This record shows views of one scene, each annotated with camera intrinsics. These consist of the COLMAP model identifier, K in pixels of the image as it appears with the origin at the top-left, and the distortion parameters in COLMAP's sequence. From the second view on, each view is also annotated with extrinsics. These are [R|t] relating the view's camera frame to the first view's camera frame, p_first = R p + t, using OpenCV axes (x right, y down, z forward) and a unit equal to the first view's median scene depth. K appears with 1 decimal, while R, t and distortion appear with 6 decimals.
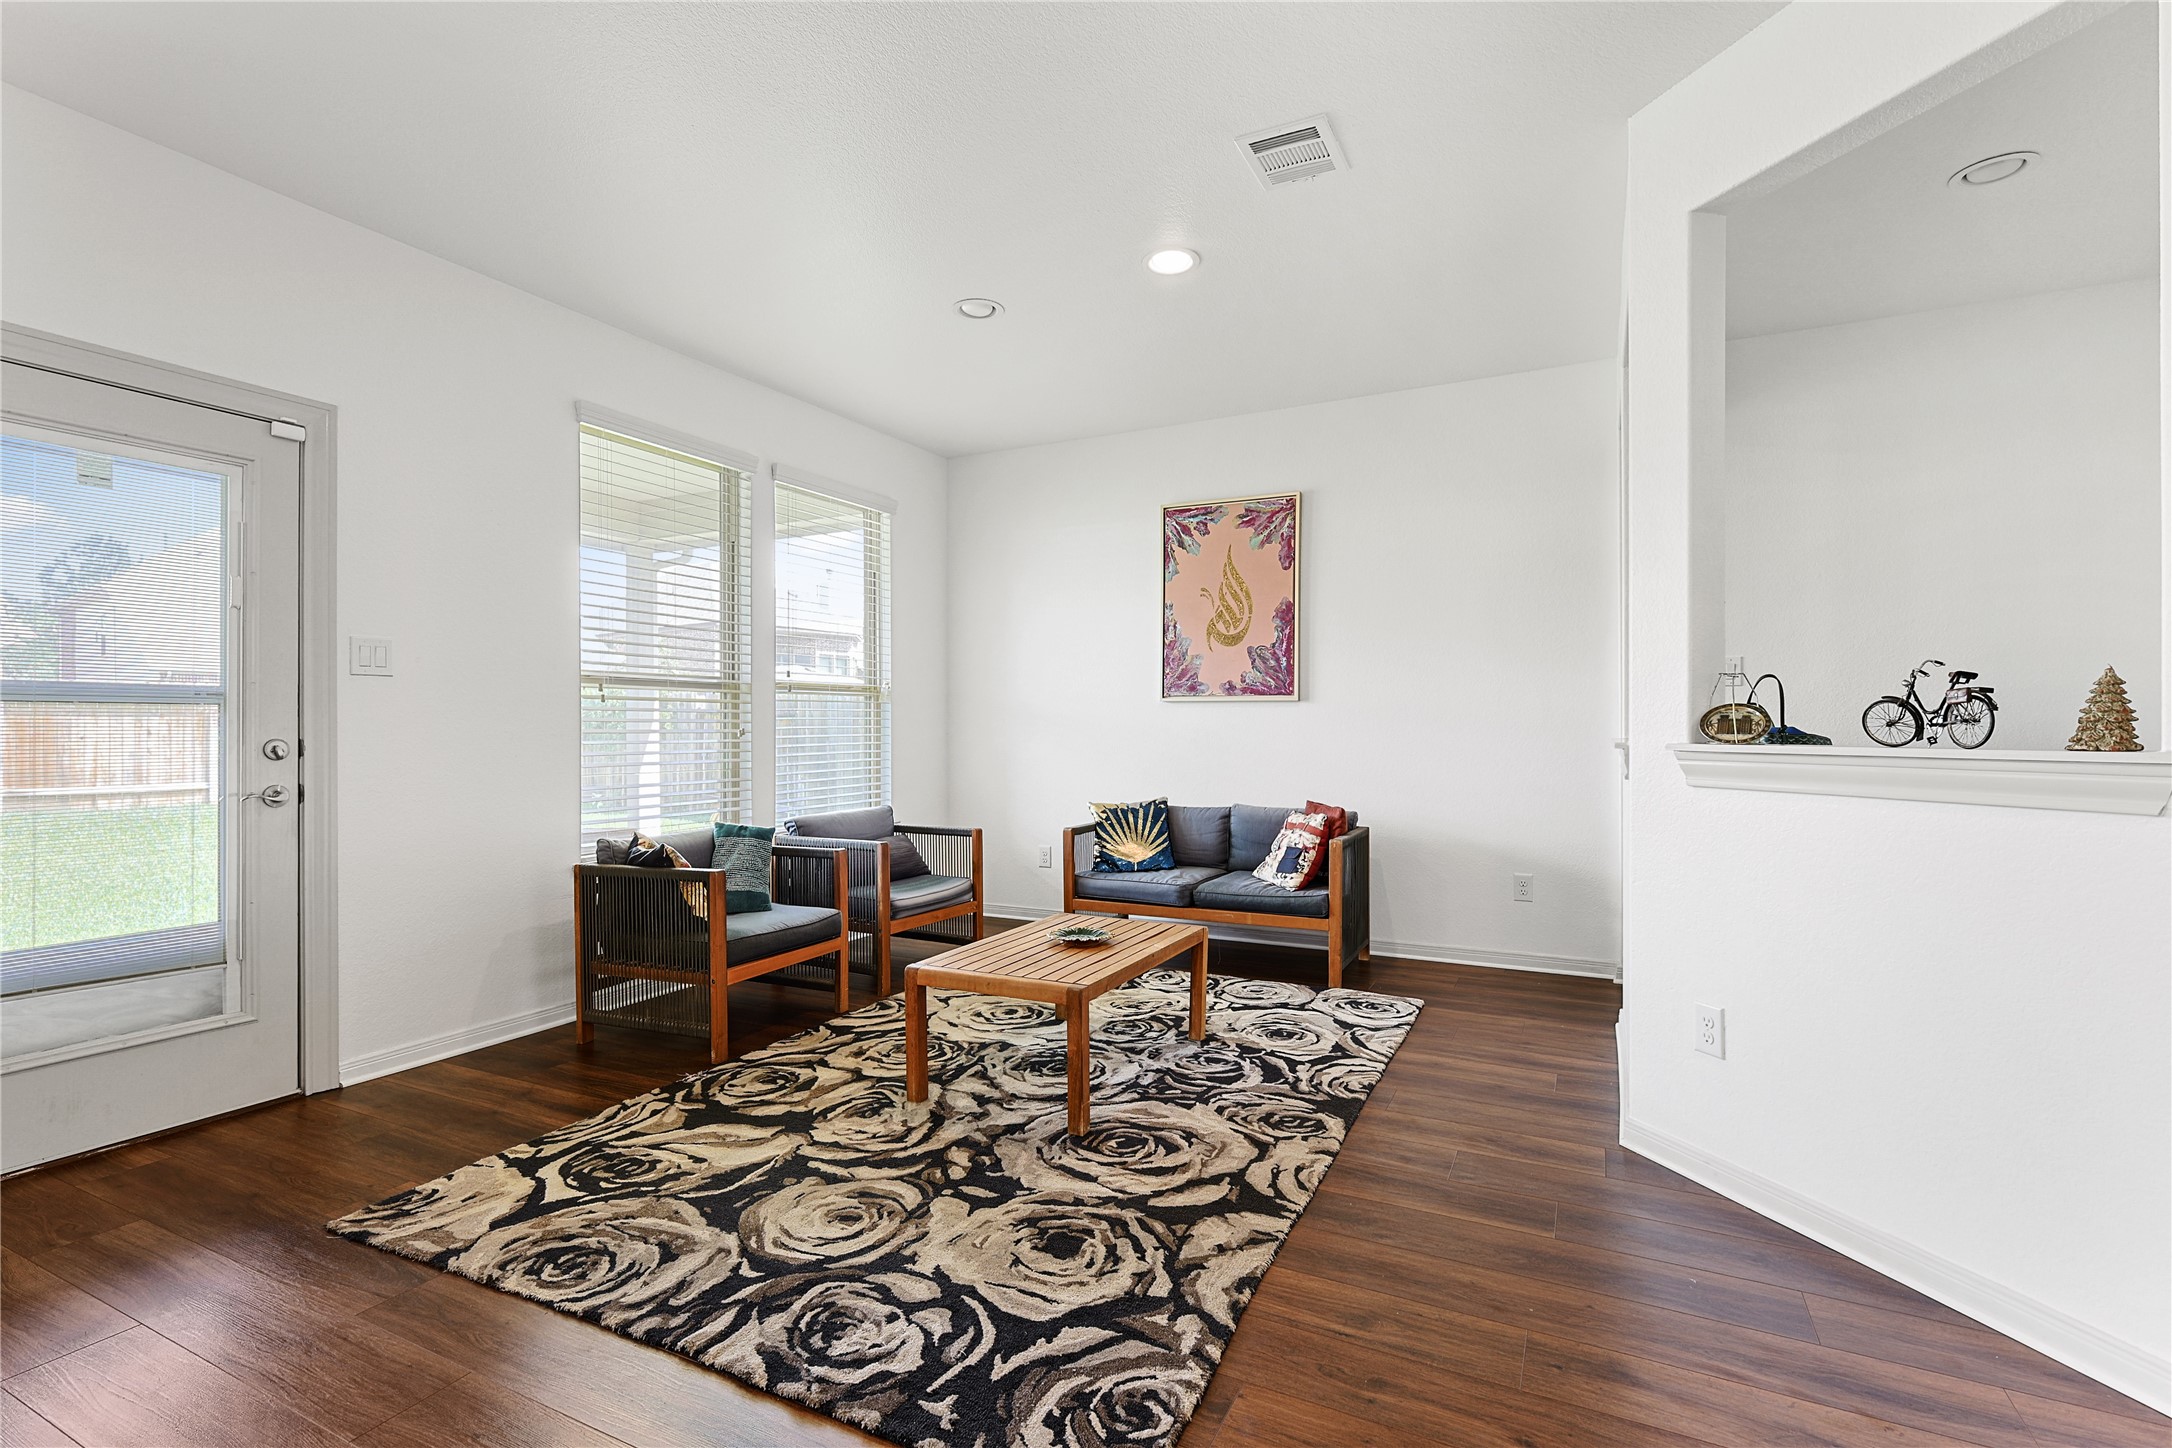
lens RADIAL K [[997.7, 0, 1084.6], [0, 997.7, 727.9], [0, 0, 1]] dist [0.002387, -0.000440]
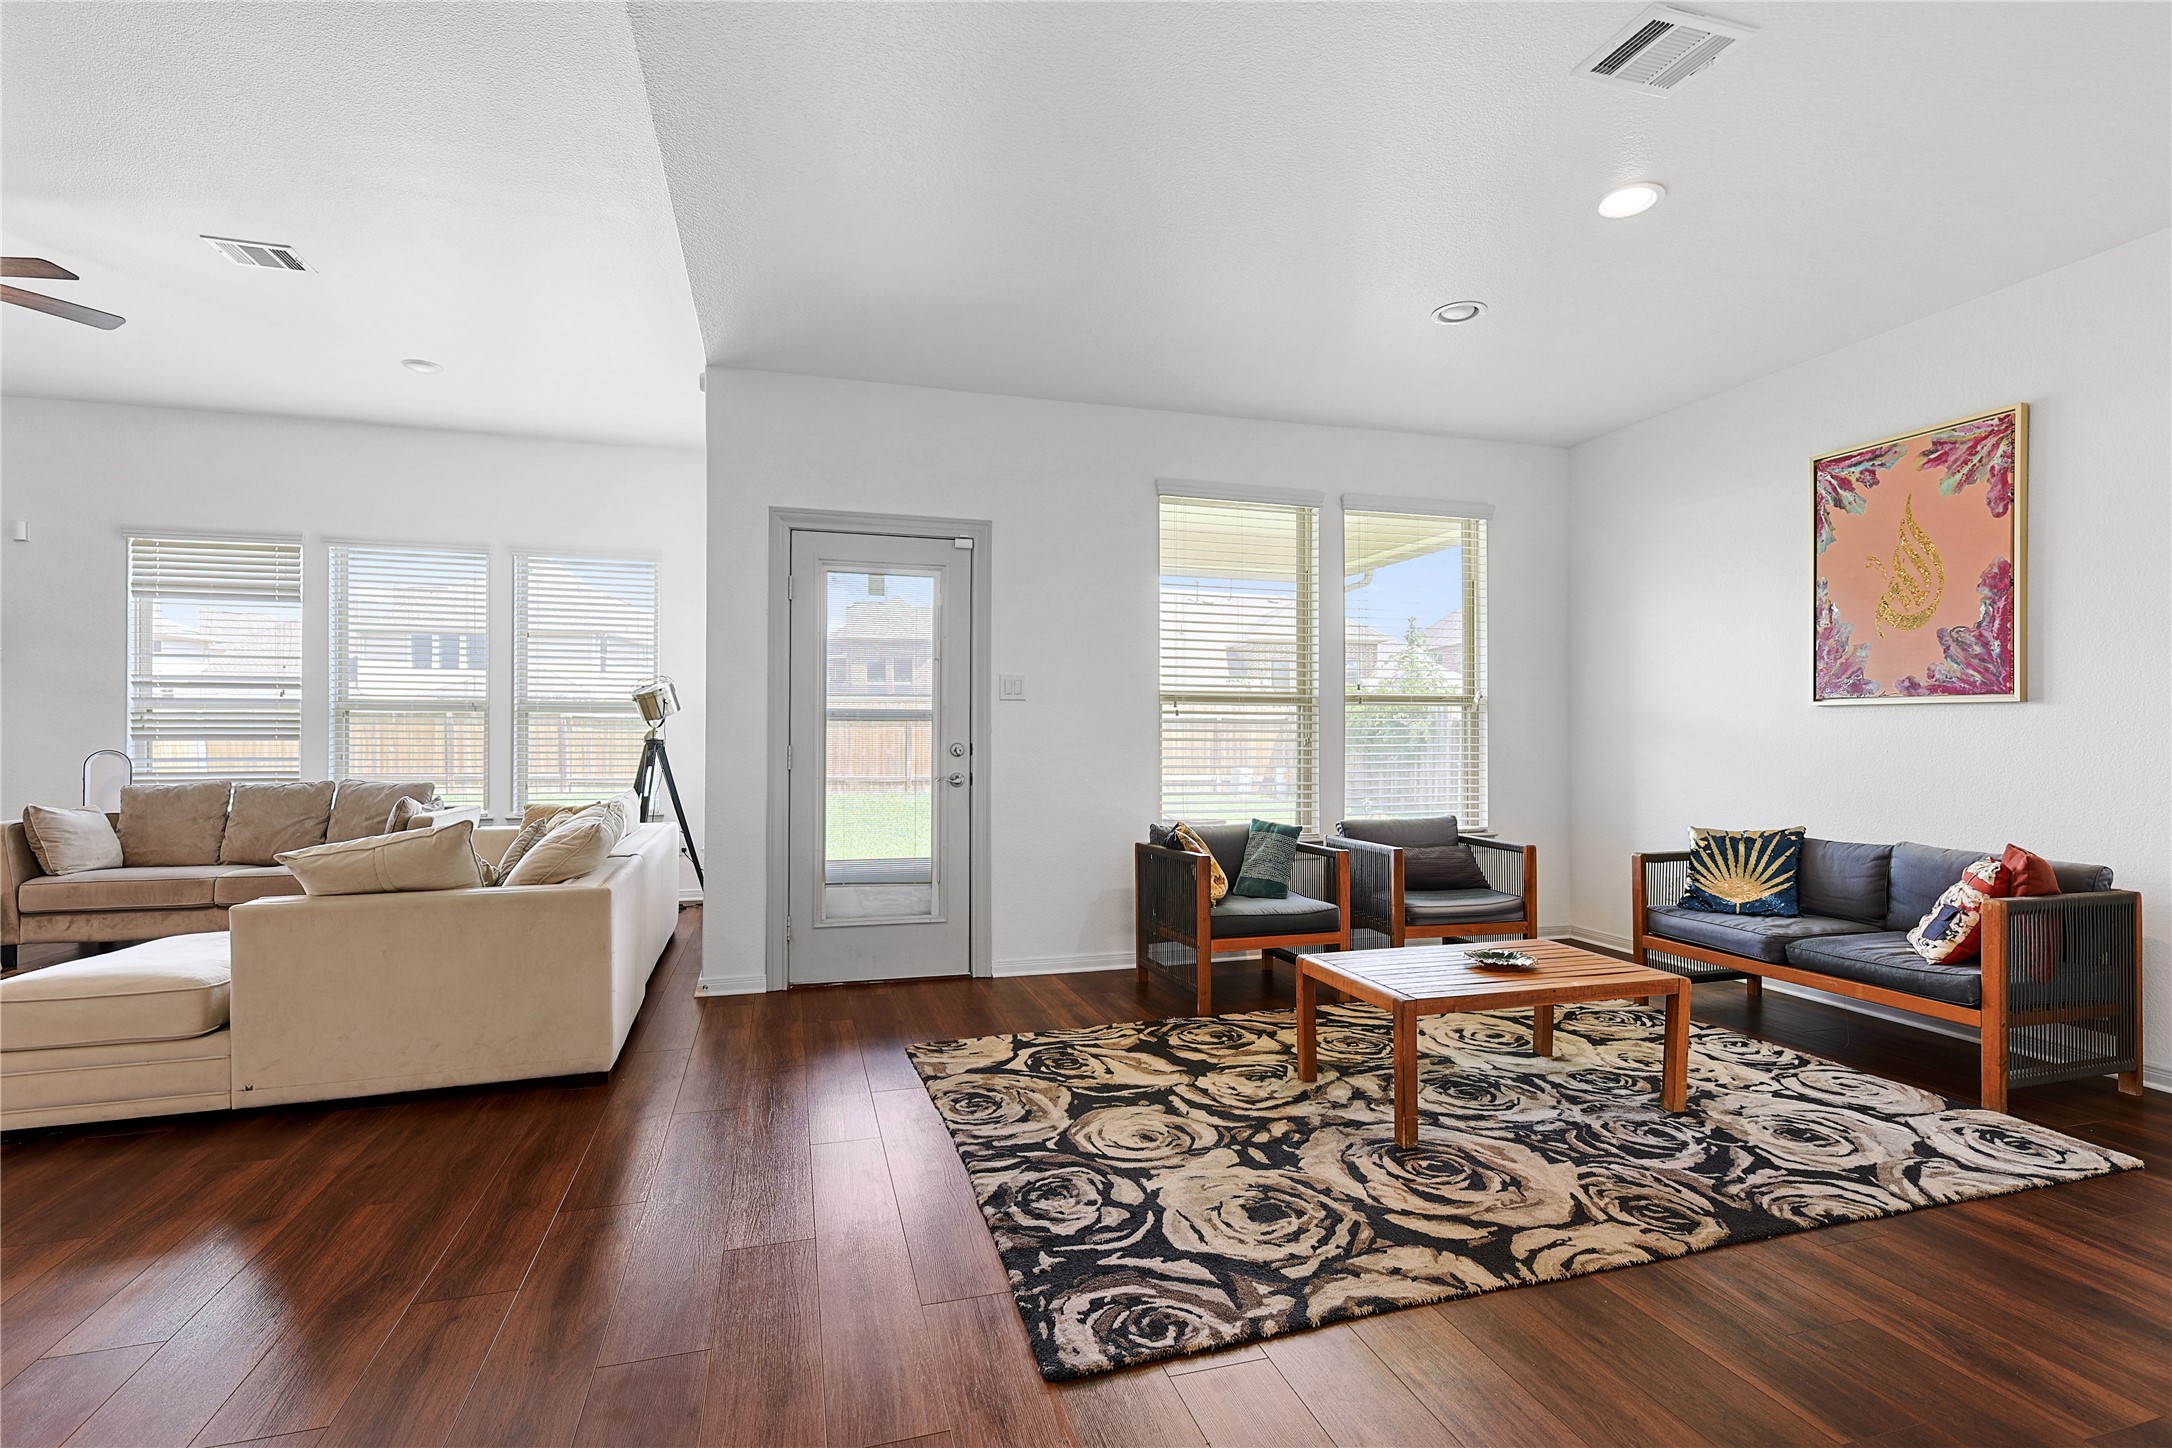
lens RADIAL K [[997.7, 0, 1088.4], [0, 997.7, 729.6], [0, 0, 1]] dist [0.002387, -0.000440]
pose [[0.693187, -0.001836, -0.720755, 0.384363], [-0.004677, 0.999964, -0.007046, 0.000560], [0.720742, 0.008255, 0.693154, 0.062958]]
